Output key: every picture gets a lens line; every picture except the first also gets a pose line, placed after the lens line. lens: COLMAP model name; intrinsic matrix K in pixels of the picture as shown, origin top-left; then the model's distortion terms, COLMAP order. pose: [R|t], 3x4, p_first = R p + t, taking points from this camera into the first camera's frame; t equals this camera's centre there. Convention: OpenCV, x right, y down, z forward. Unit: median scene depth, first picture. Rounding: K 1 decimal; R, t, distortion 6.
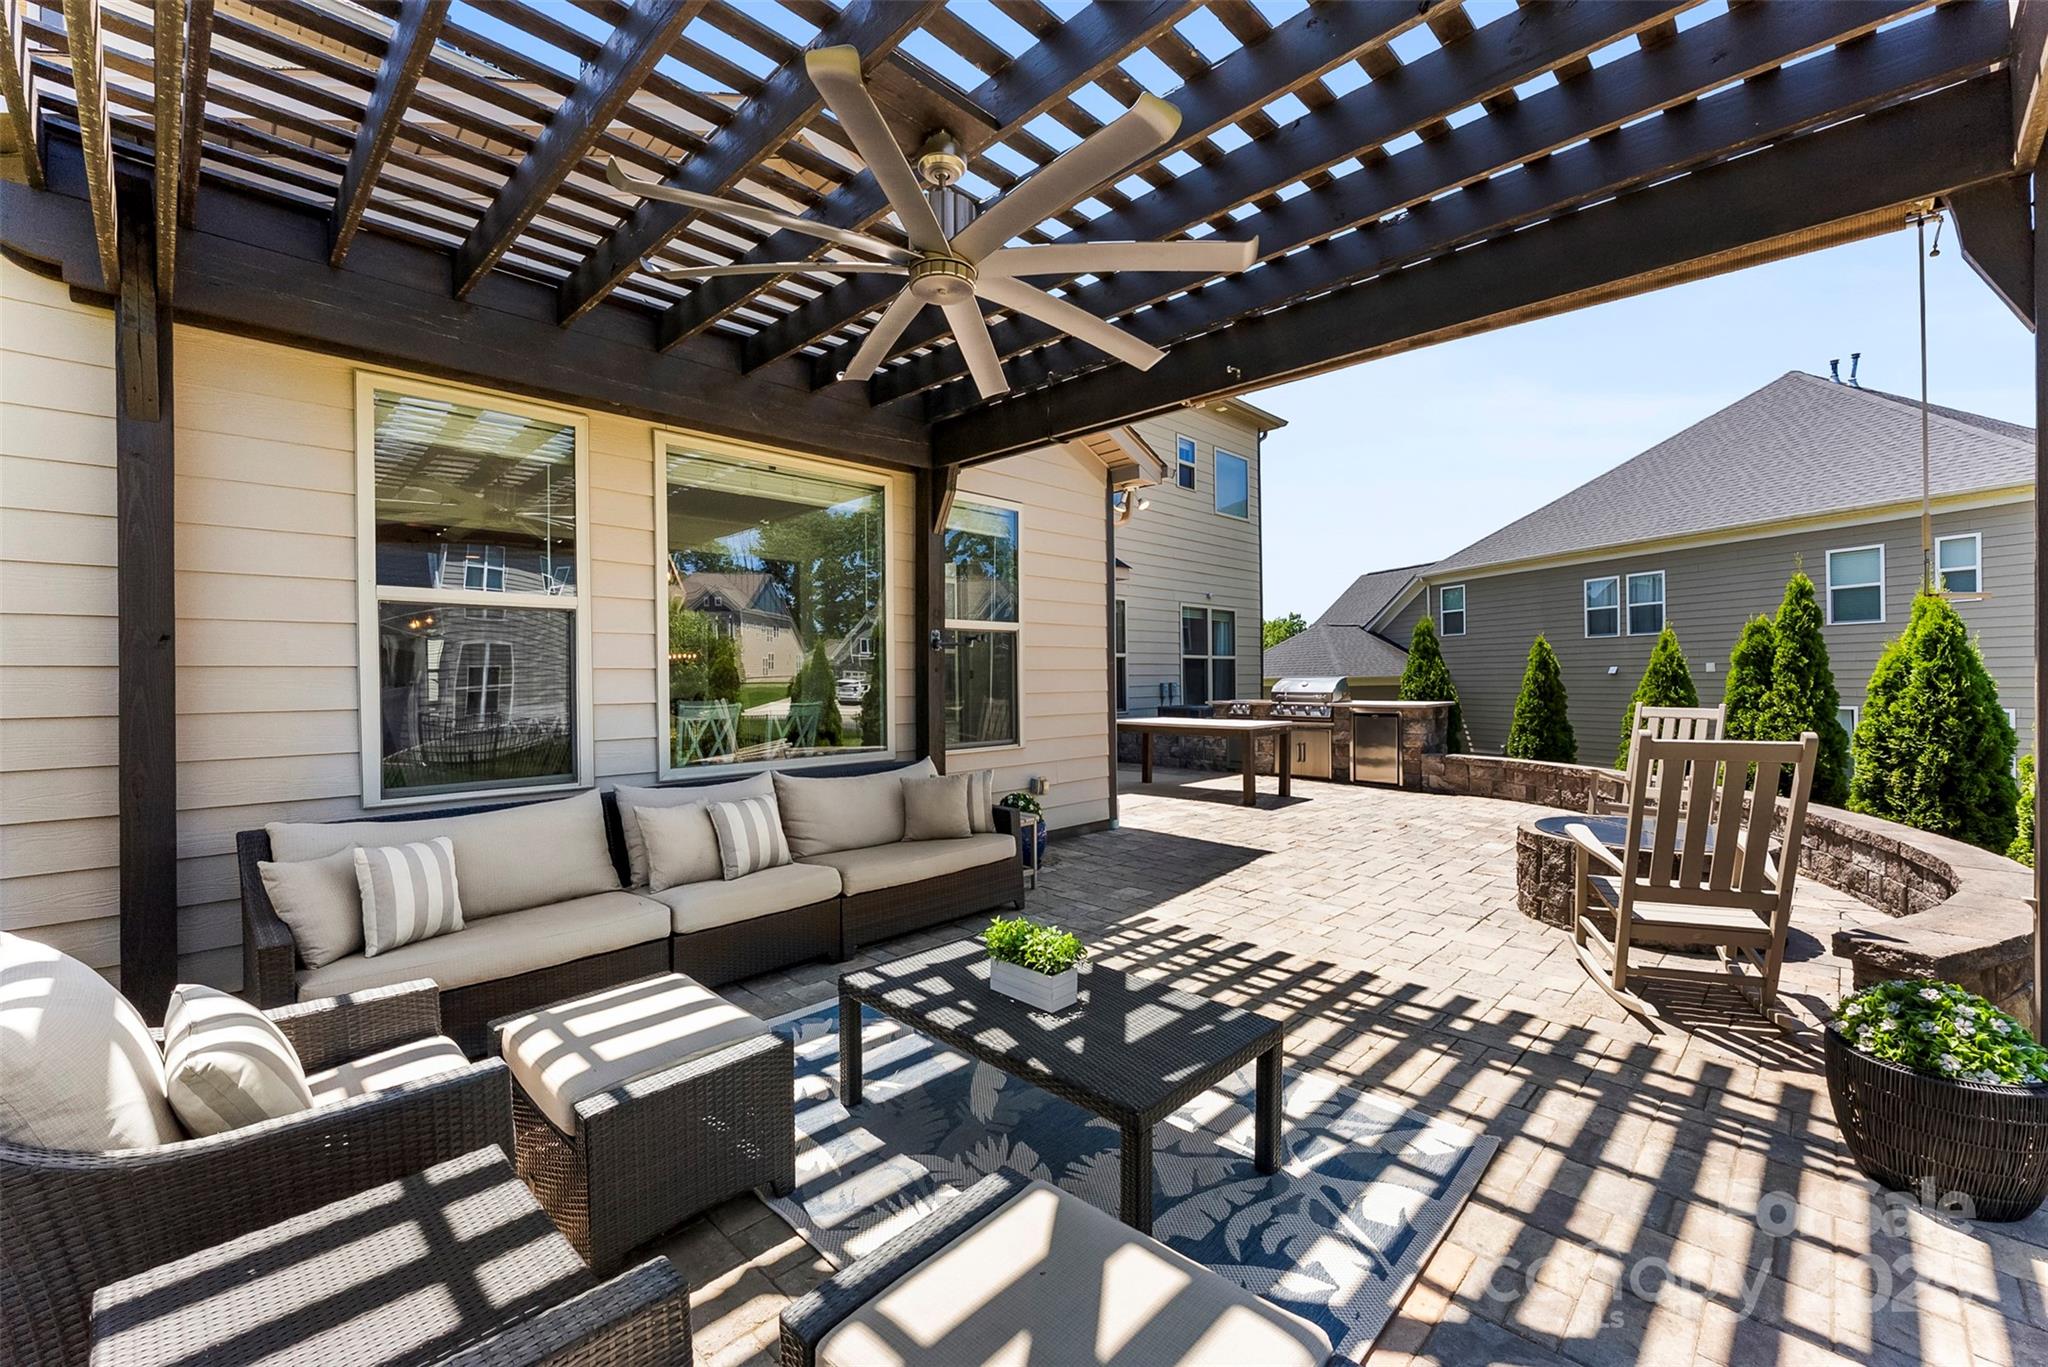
lens RADIAL K [[834.8, 0, 1029.1], [0, 834.8, 674.6], [0, 0, 1]] dist [0.001733, 0.000095]
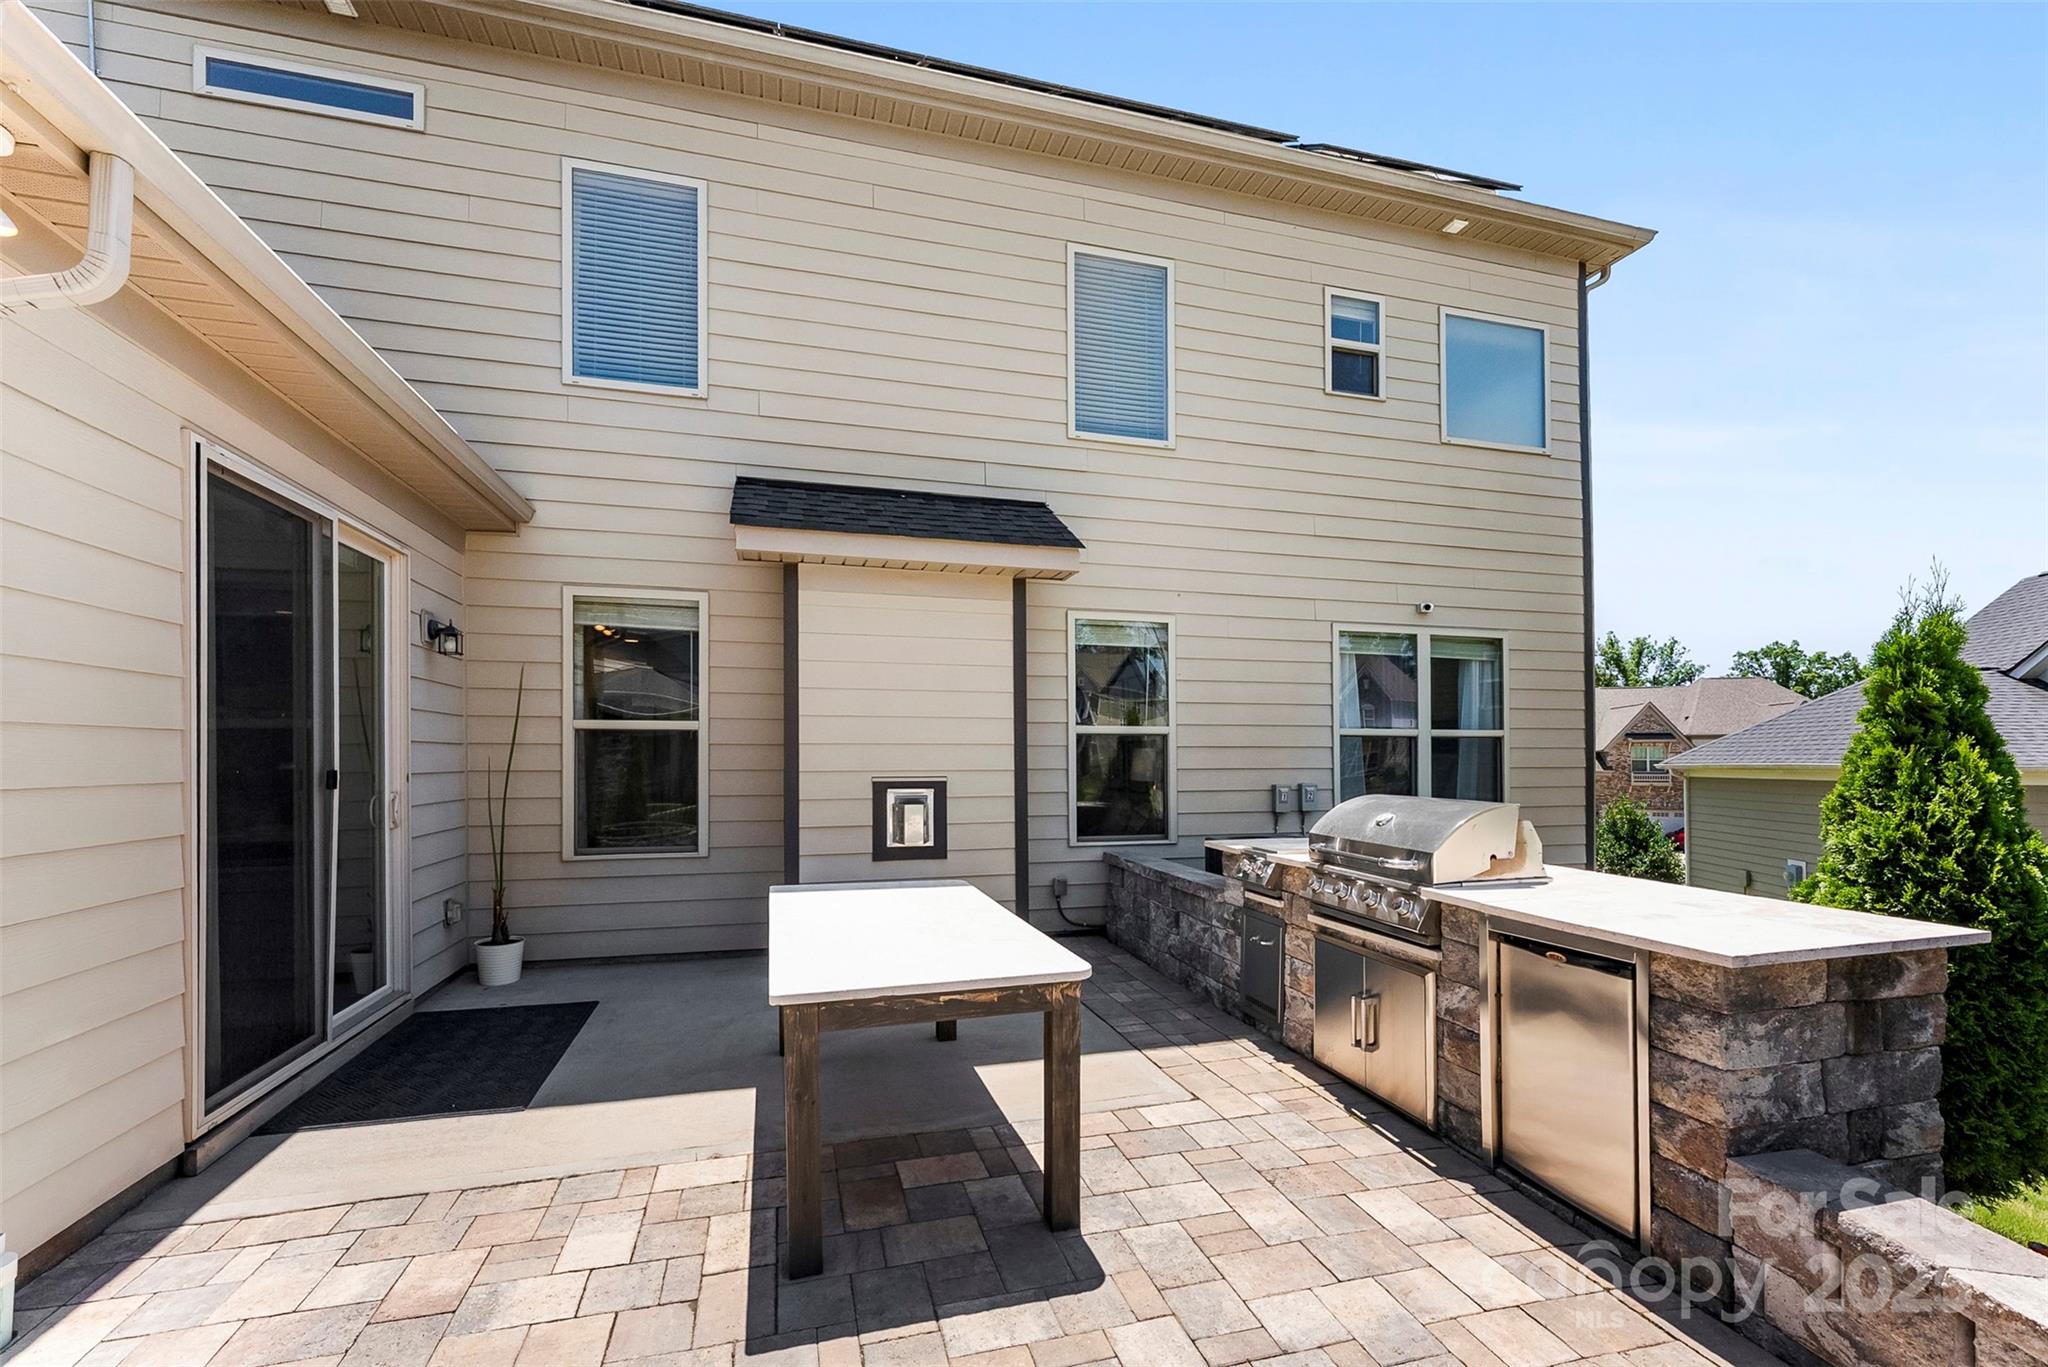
lens RADIAL K [[834.8, 0, 1002.1], [0, 834.8, 747.1], [0, 0, 1]] dist [0.001733, 0.000095]
pose [[0.860073, 0.022907, -0.509657, 0.257859], [-0.019287, 0.999737, 0.012387, -0.011212], [0.509806, -0.000824, 0.860289, 0.436782]]
